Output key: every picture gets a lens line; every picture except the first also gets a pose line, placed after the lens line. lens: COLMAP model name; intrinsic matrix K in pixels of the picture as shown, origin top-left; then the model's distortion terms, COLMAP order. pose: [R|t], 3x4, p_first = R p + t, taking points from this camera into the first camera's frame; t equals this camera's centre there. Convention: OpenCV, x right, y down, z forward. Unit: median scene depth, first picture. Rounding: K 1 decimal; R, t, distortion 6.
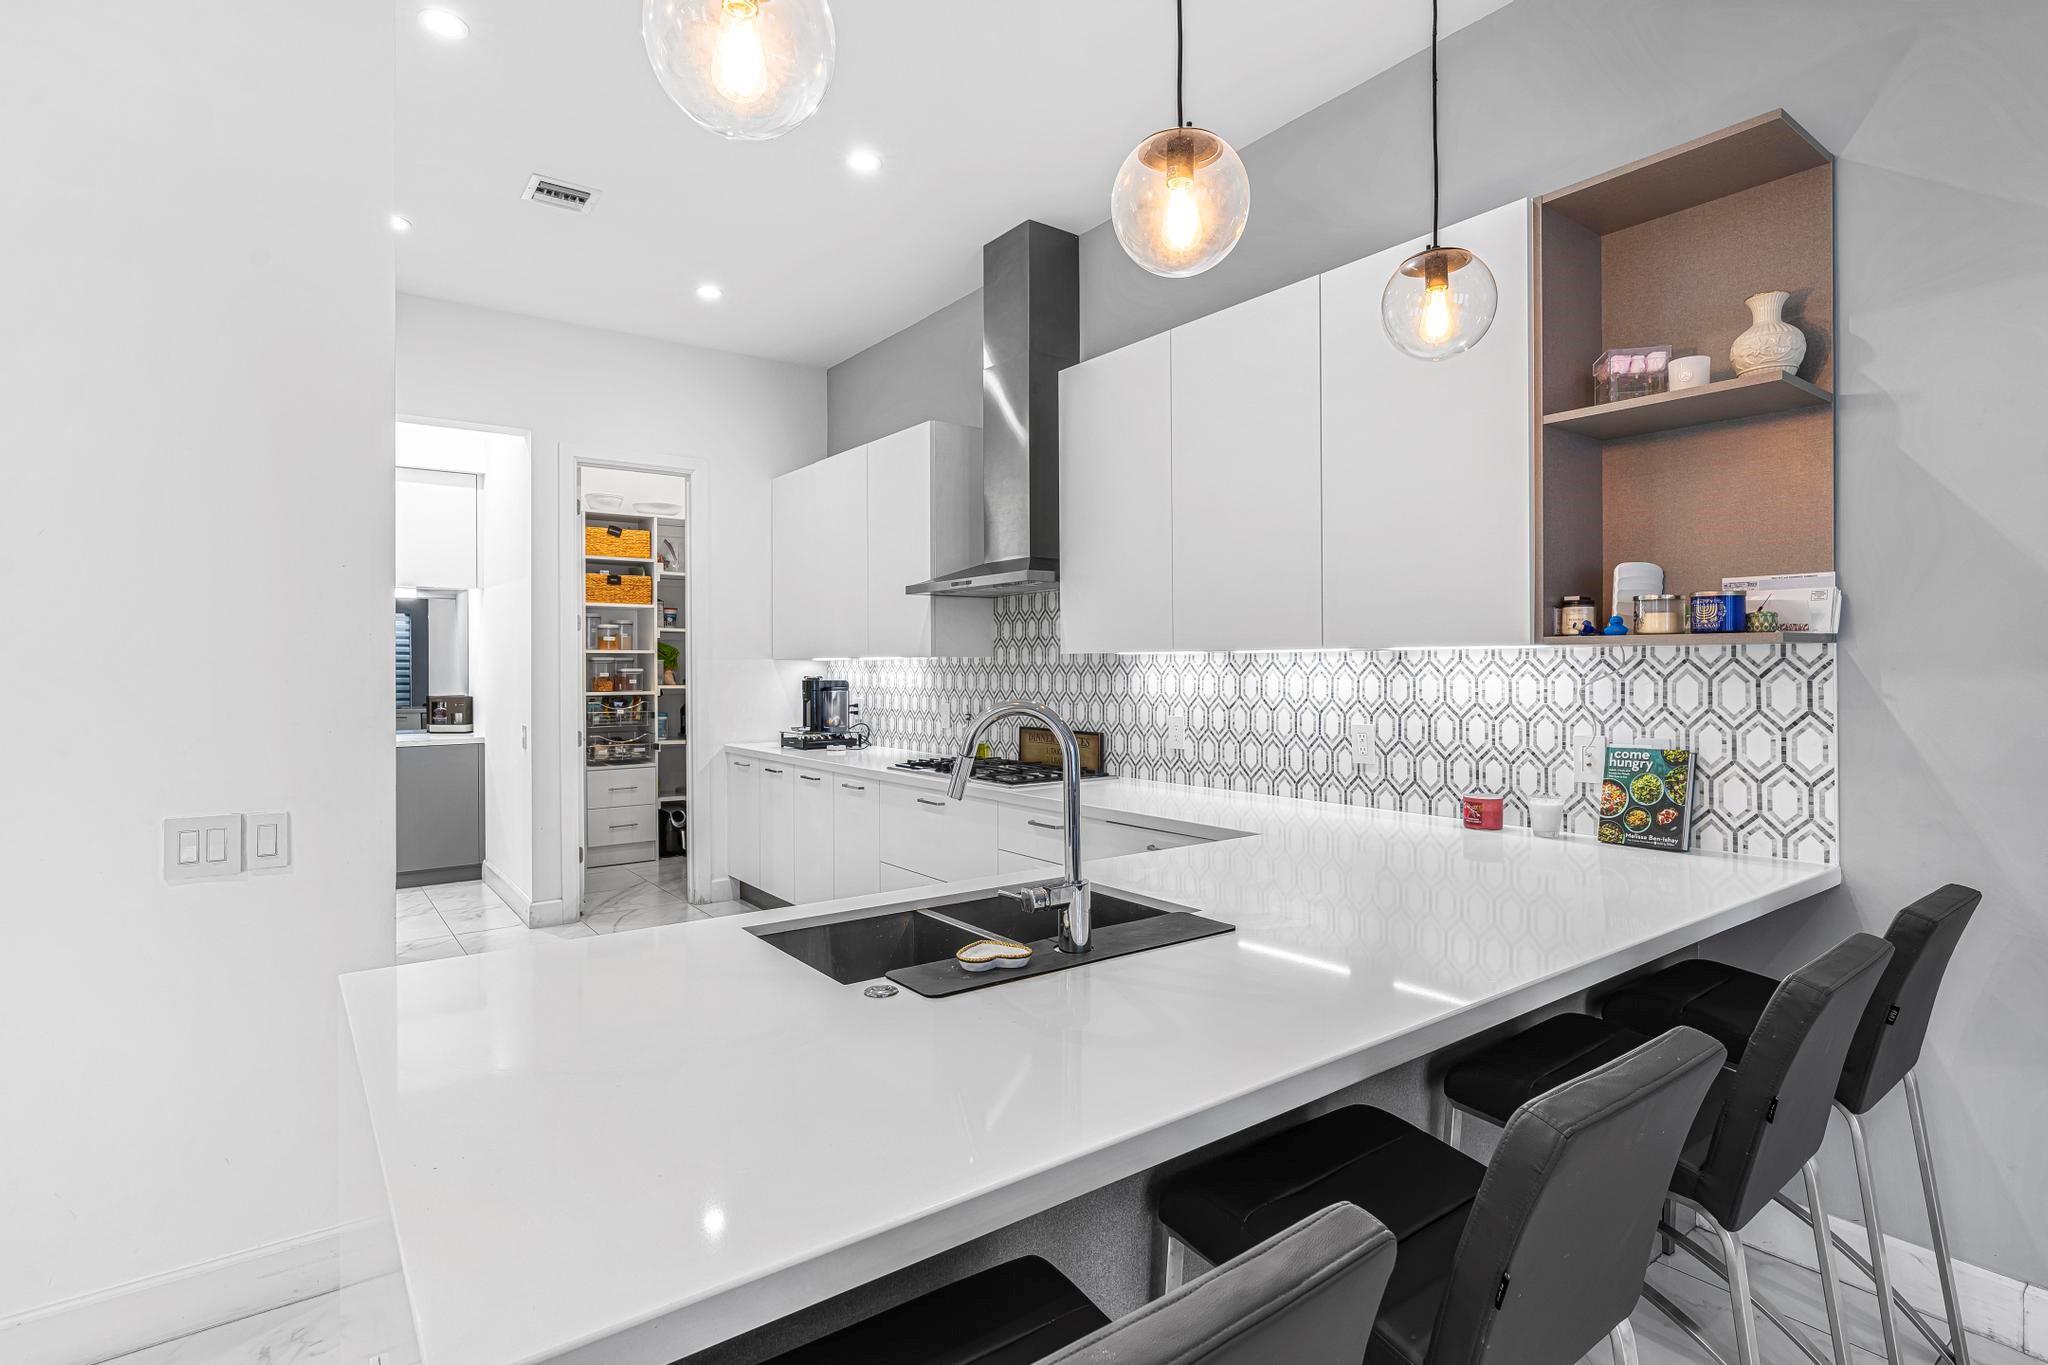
lens RADIAL K [[995.3, 0, 1000.5], [0, 995.3, 667.9], [0, 0, 1]] dist [-0.007197, 0.001892]
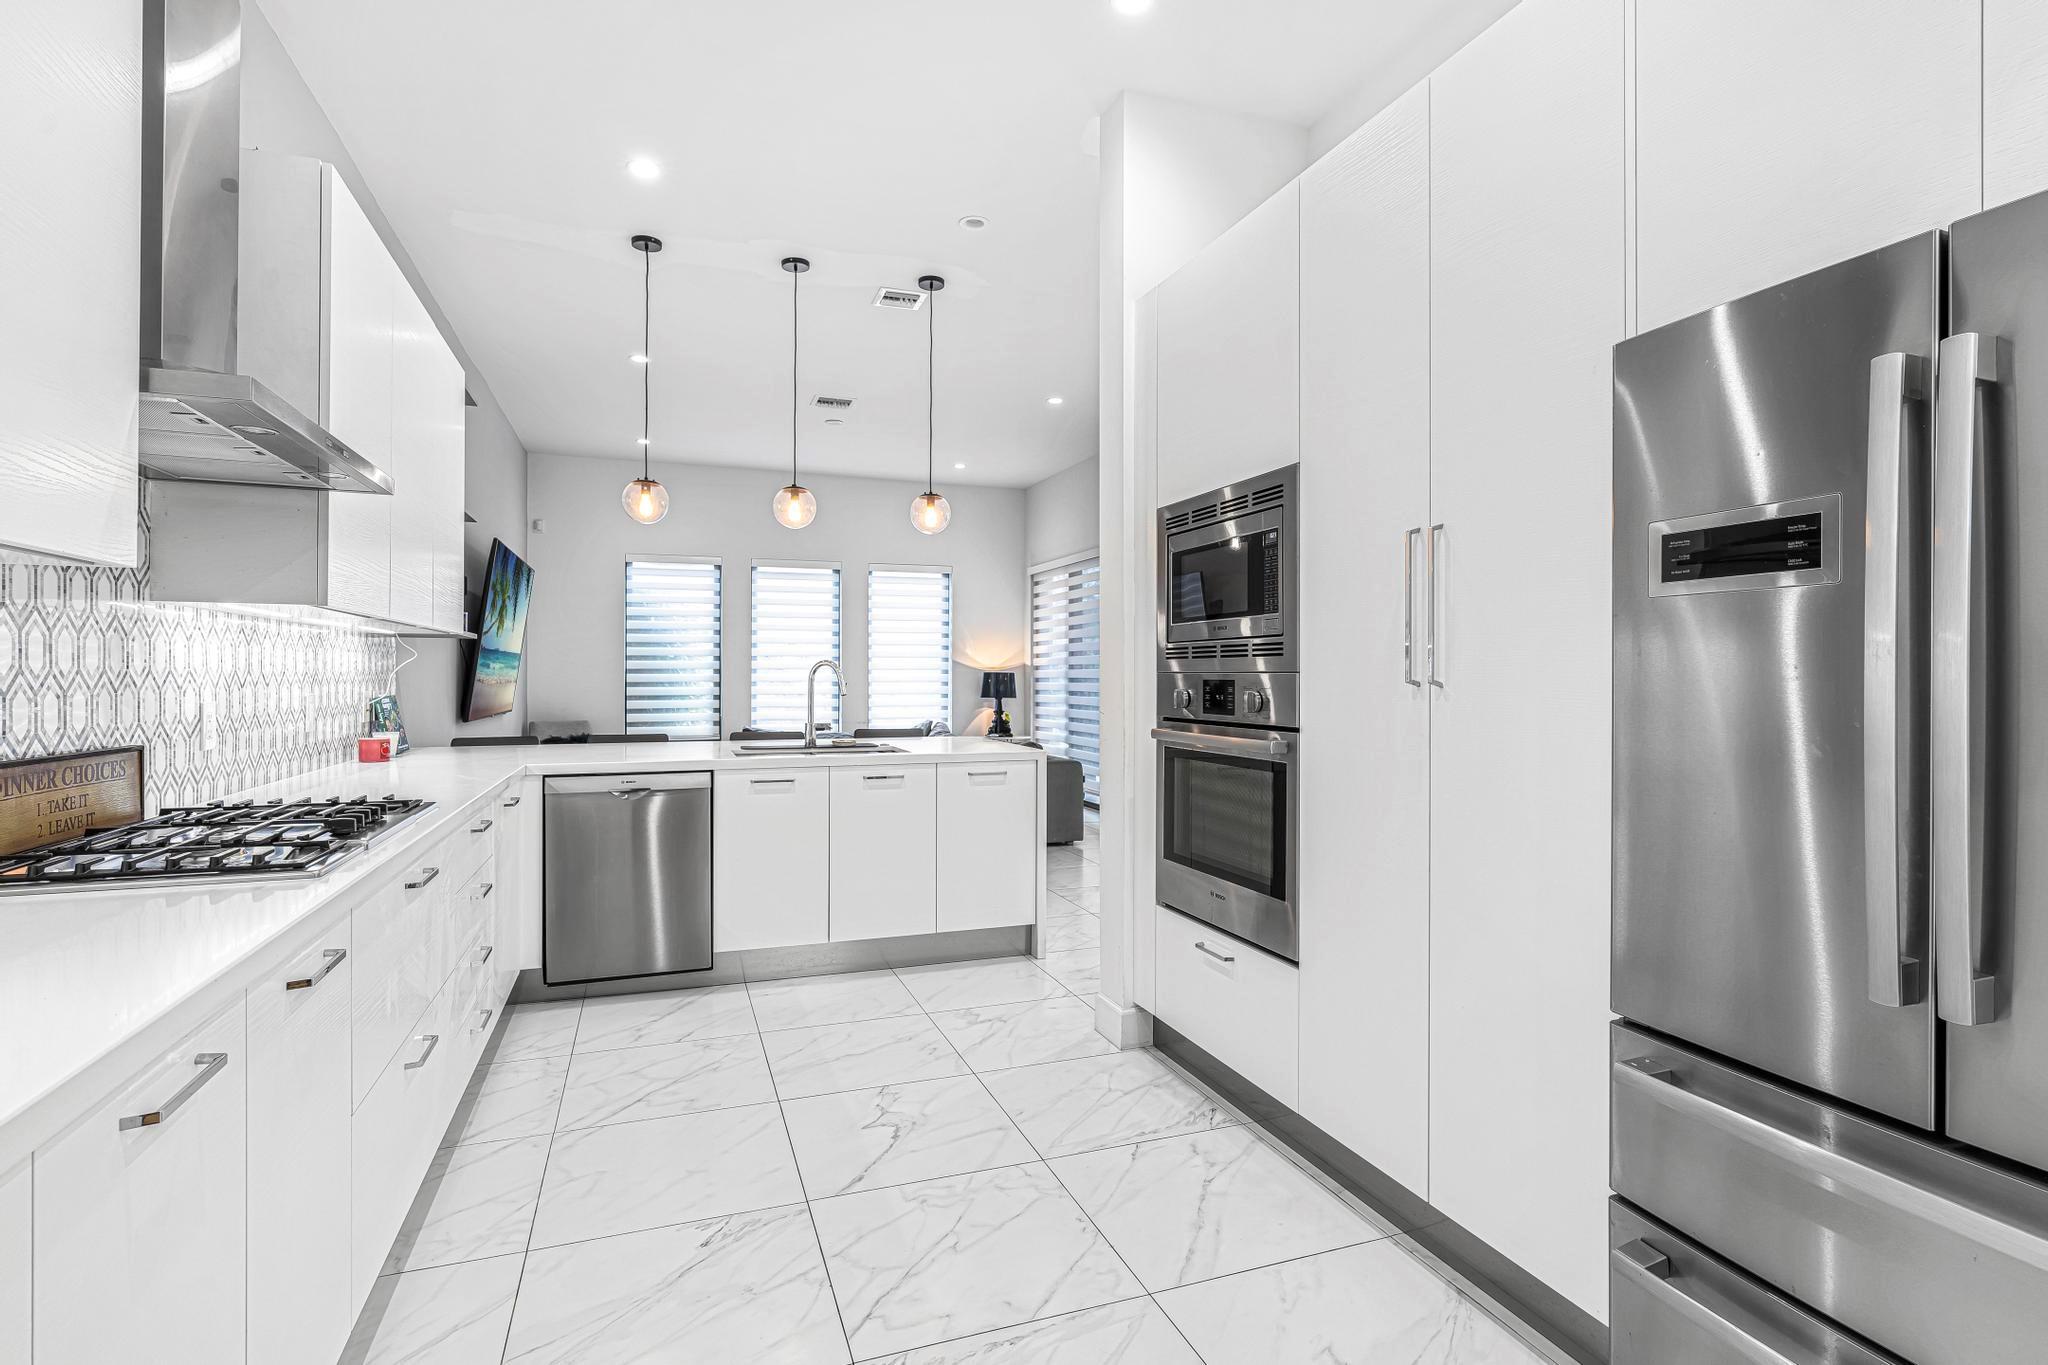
lens RADIAL K [[995.3, 0, 1023.1], [0, 995.3, 674.7], [0, 0, 1]] dist [-0.007197, 0.001892]
pose [[-0.960255, 0.003863, 0.279096, -0.525075], [0.004506, 0.999988, 0.001664, 0.030287], [-0.279087, 0.002855, -0.960262, 1.447408]]
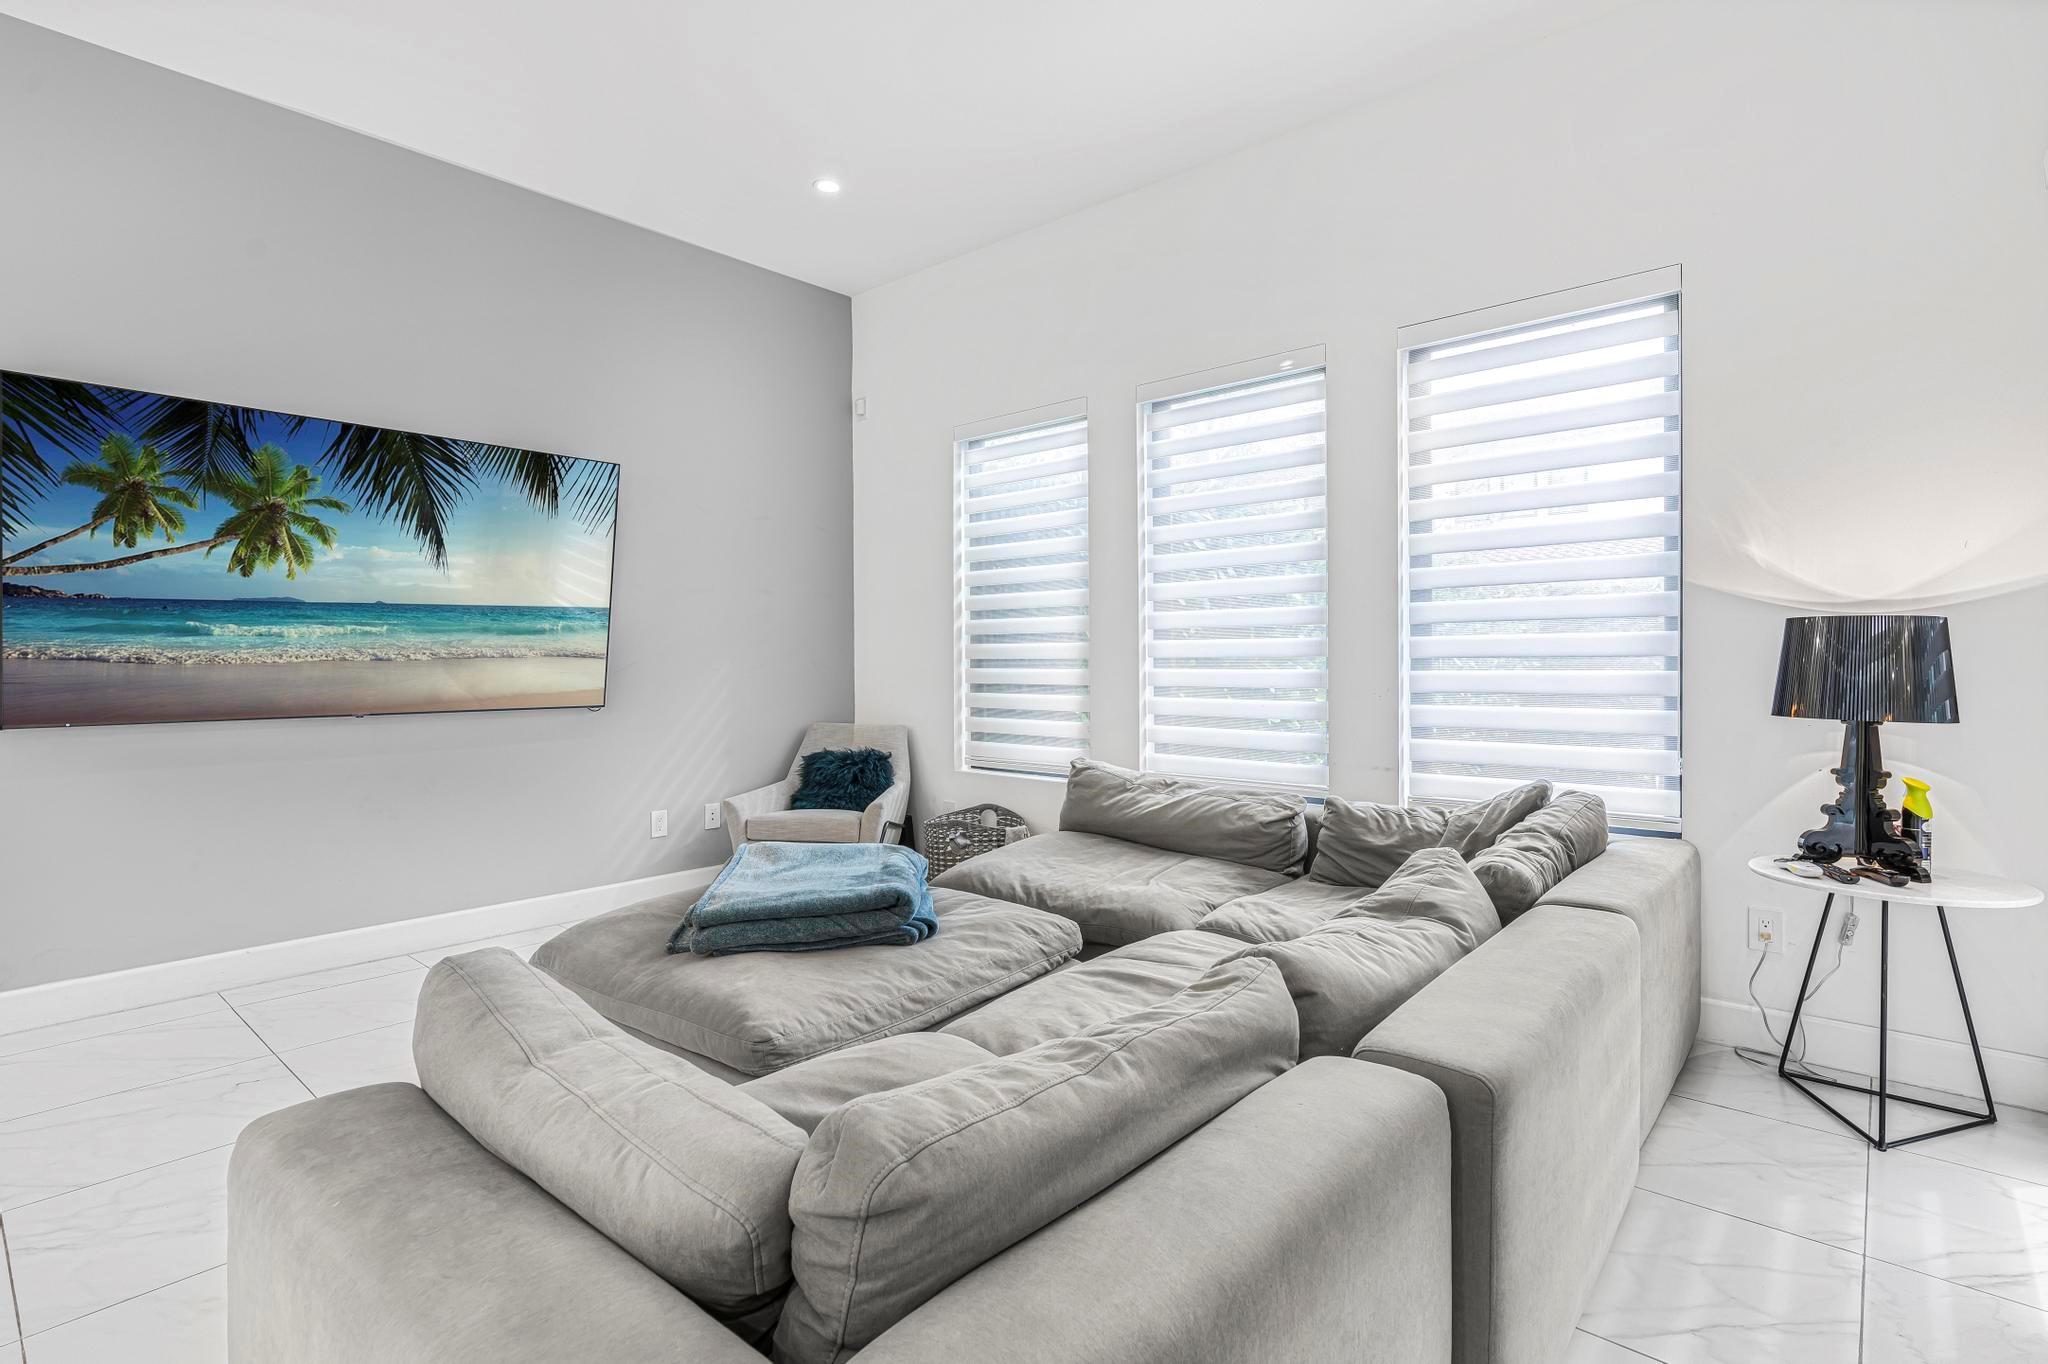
lens RADIAL K [[995.3, 0, 1005.7], [0, 995.3, 661.9], [0, 0, 1]] dist [-0.007197, 0.001892]
pose [[-0.195227, -0.010207, 0.980705, -0.271690], [0.009711, 0.999877, 0.012340, 0.043532], [-0.980710, 0.011933, -0.195104, -0.396374]]
